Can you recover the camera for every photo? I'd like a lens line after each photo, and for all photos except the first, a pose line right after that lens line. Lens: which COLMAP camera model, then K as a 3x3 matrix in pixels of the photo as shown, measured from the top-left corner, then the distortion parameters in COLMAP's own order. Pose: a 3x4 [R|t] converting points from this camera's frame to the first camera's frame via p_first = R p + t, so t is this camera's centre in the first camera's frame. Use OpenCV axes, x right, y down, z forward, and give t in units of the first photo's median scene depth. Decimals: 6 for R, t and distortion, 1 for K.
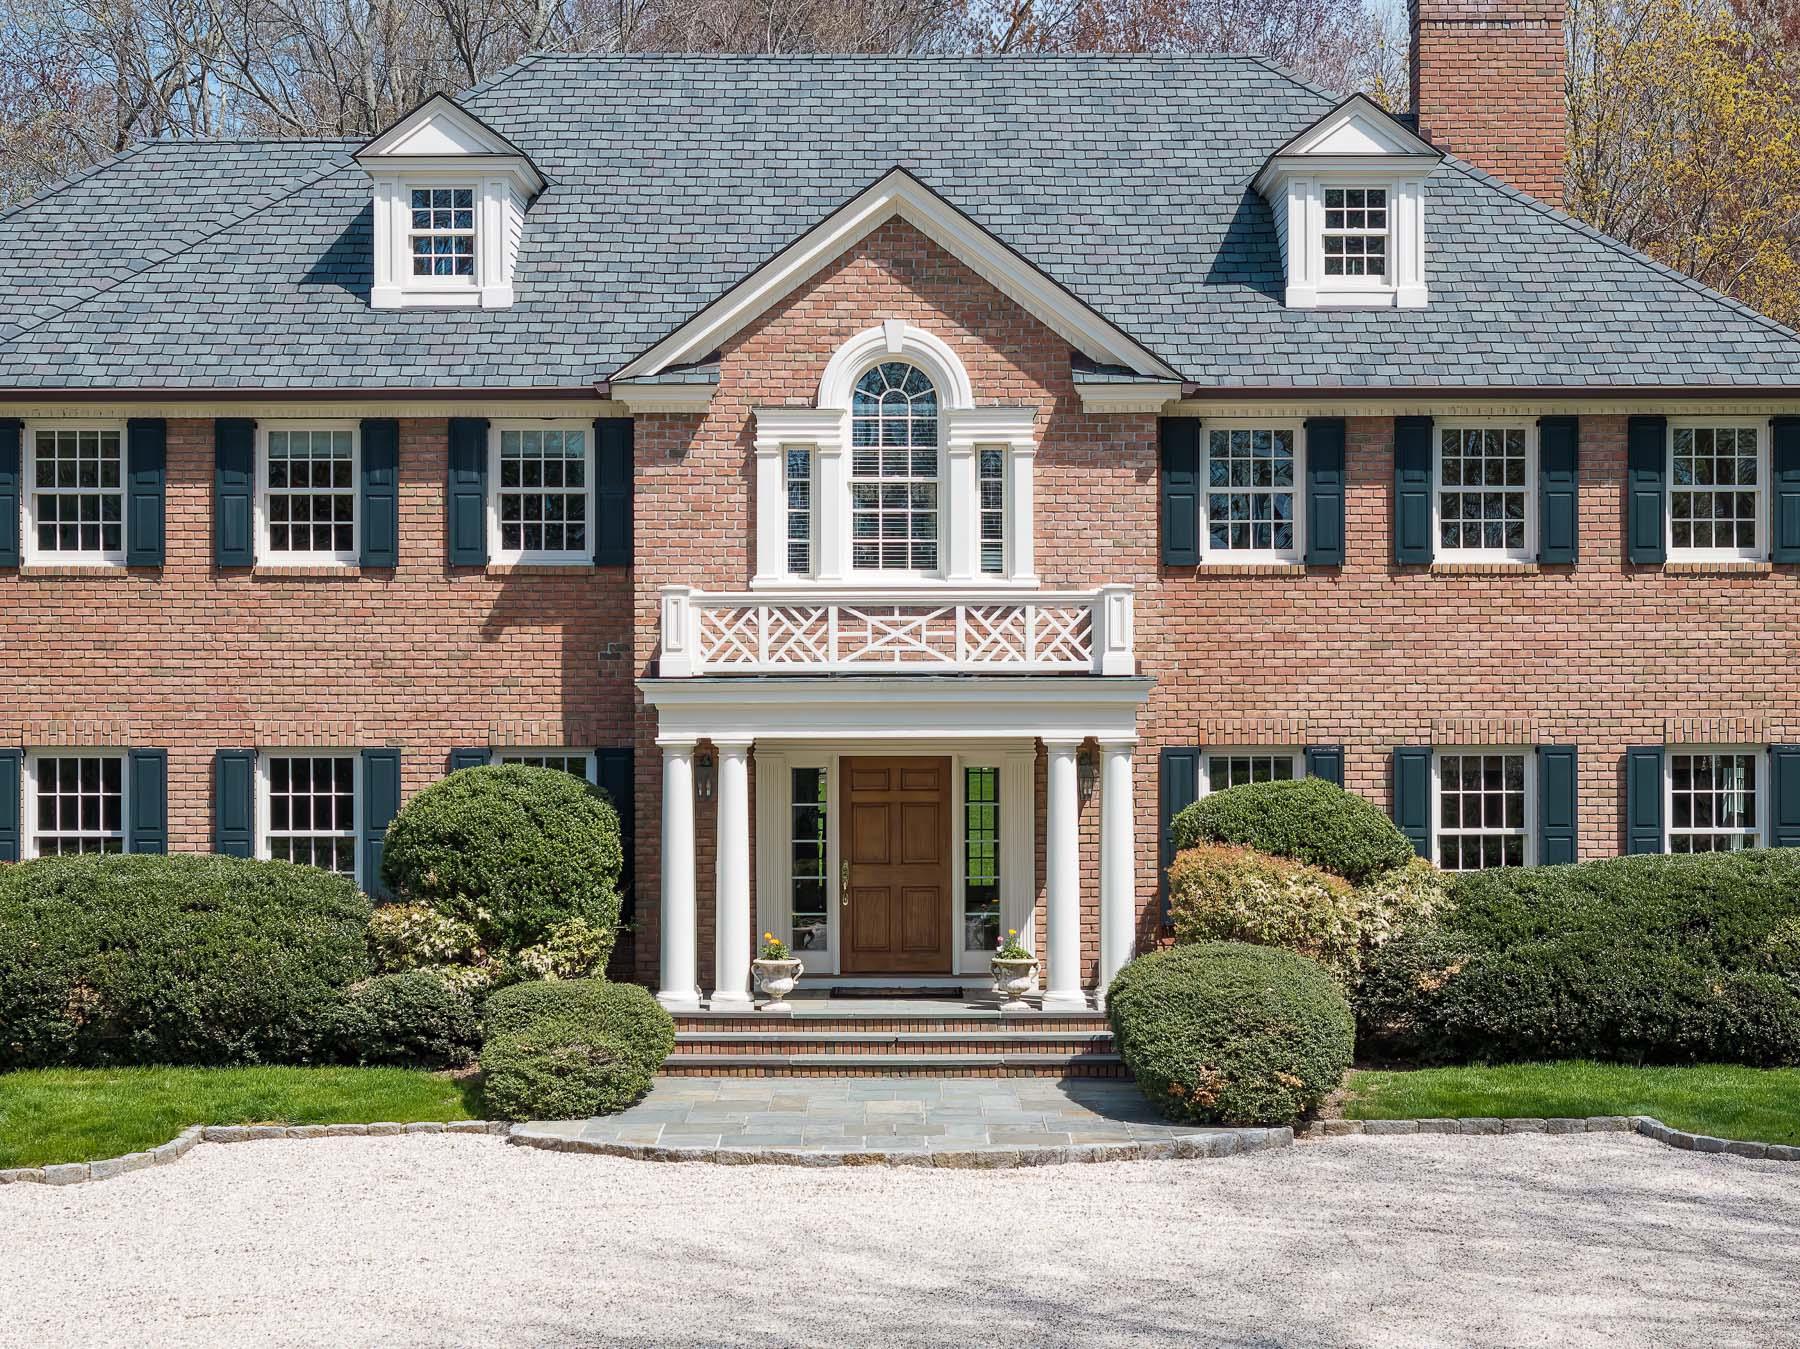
lens RADIAL K [[3573.0, 0, 899.7], [0, 3573.0, 674.7], [0, 0, 1]] dist [0.049133, 0.000000]
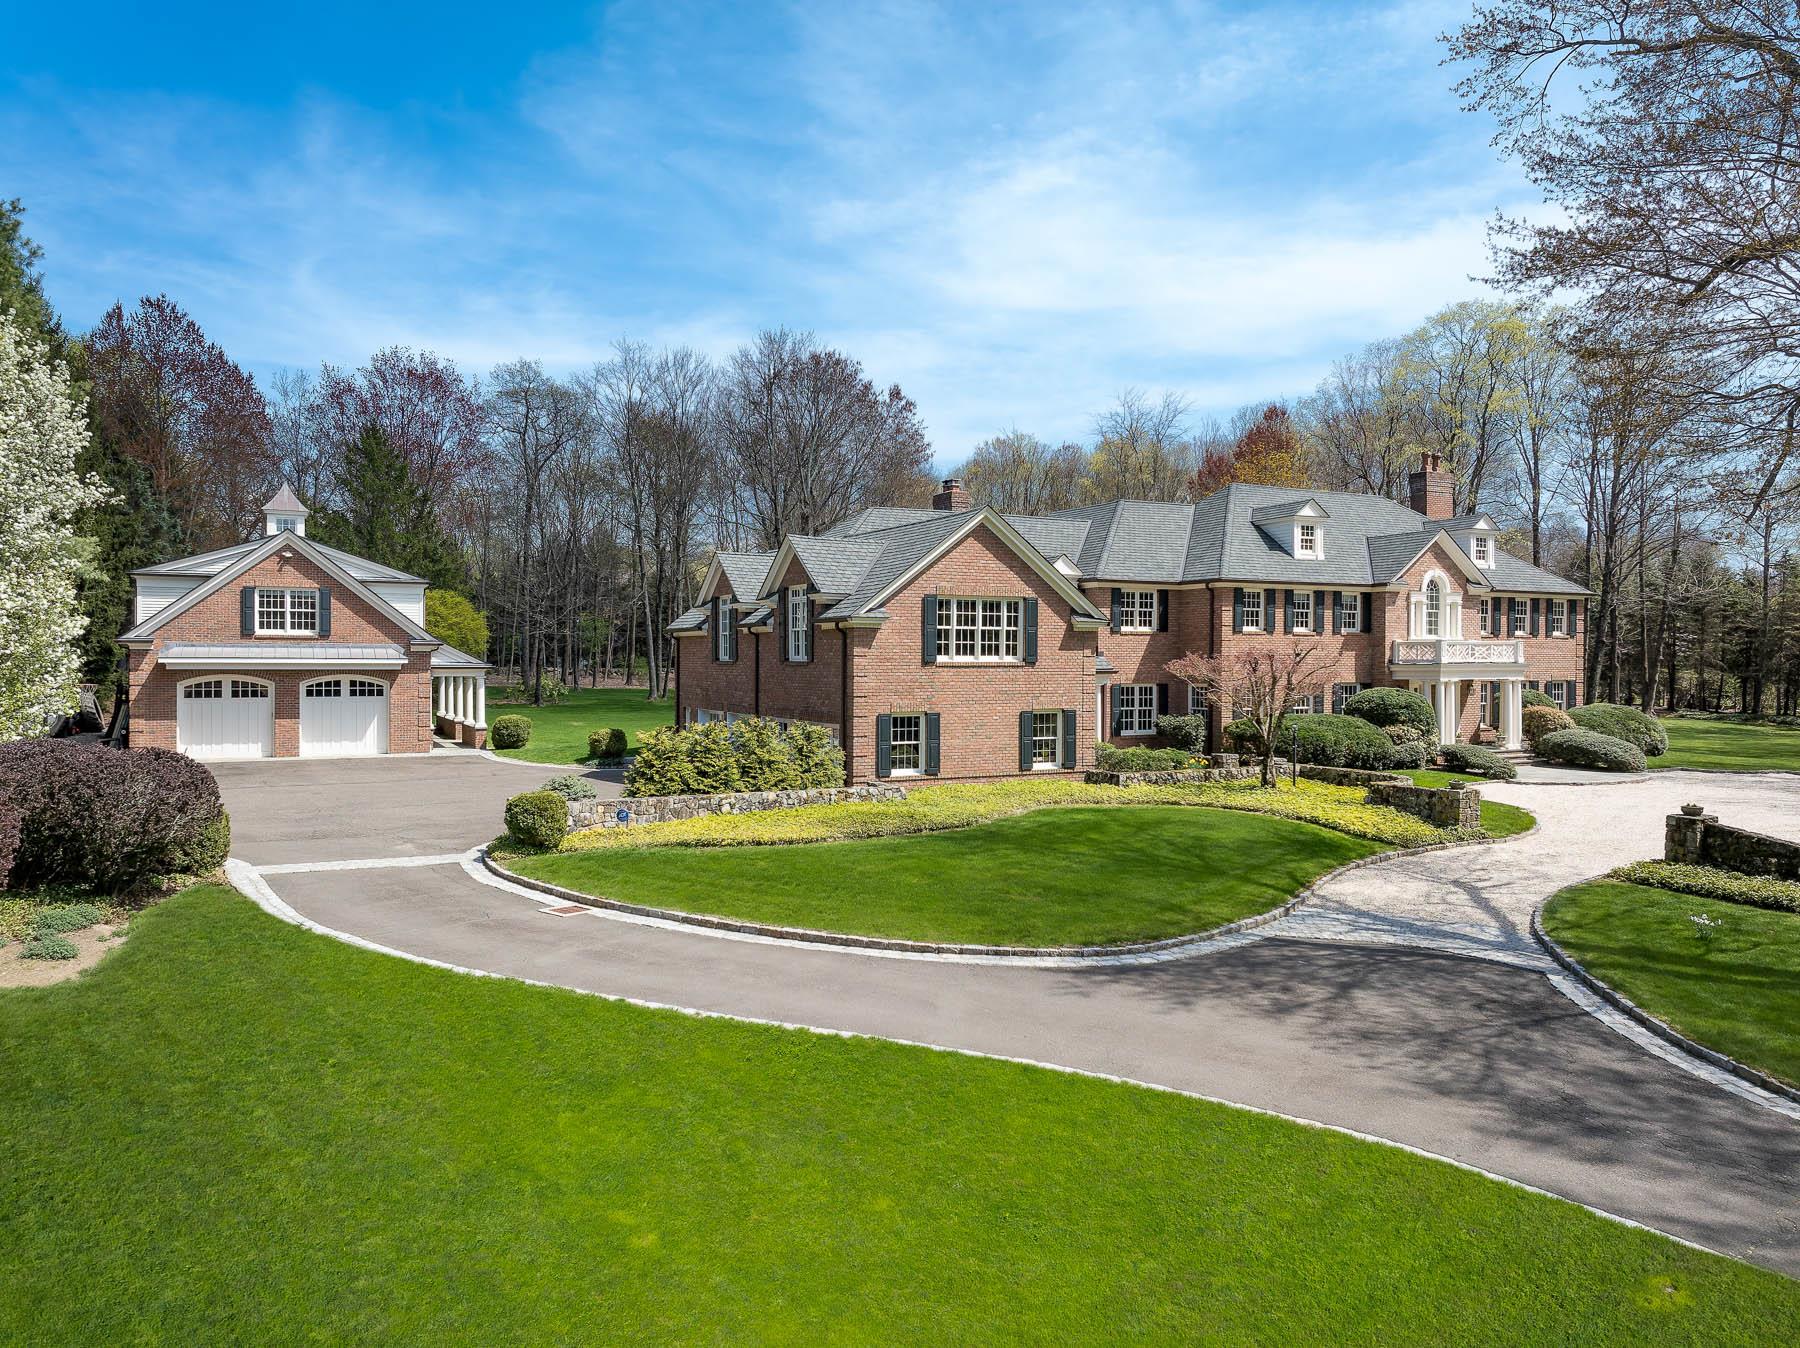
lens RADIAL K [[1234.1, 0, 898.9], [0, 1234.1, 676.7], [0, 0, 1]] dist [0.002952, -0.004621]
pose [[0.888494, -0.005895, 0.458850, -1.097759], [-0.002117, 0.999854, 0.016945, -0.006182], [-0.458883, -0.016027, 0.888352, 0.100561]]
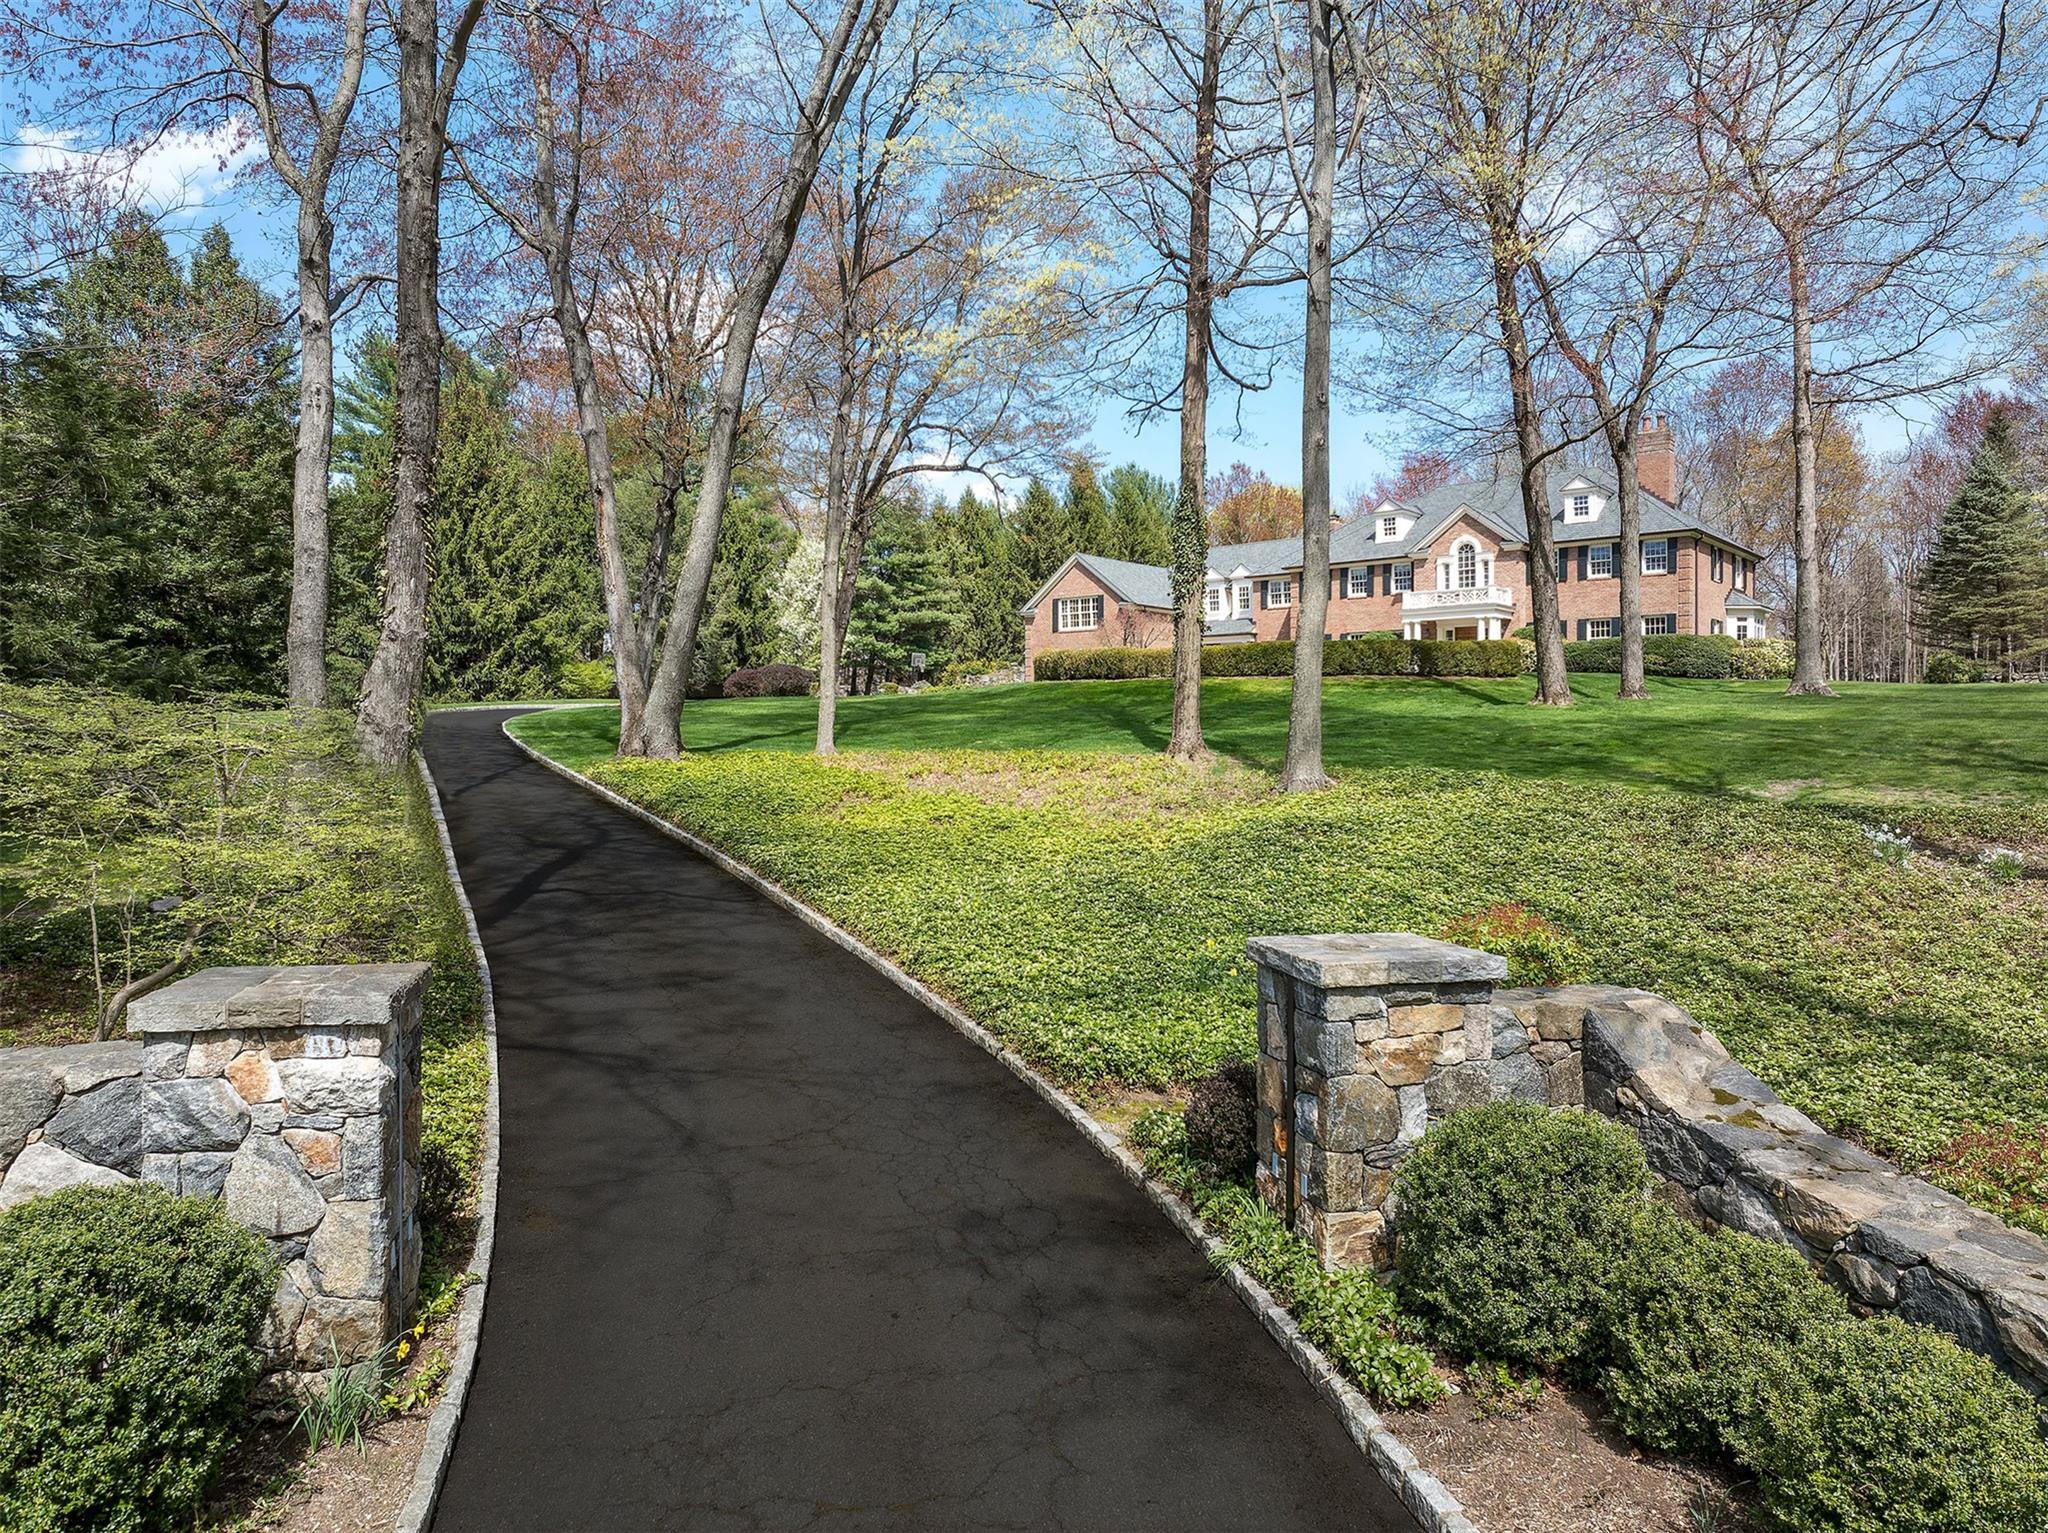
lens RADIAL K [[1404.2, 0, 1015.5], [0, 1404.2, 756.8], [0, 0, 1]] dist [0.002952, -0.004621]
pose [[0.757313, 0.003668, -0.653042, 0.770690], [-0.000295, 0.999986, 0.005275, 0.188304], [0.653052, -0.003802, 0.757303, -0.819815]]
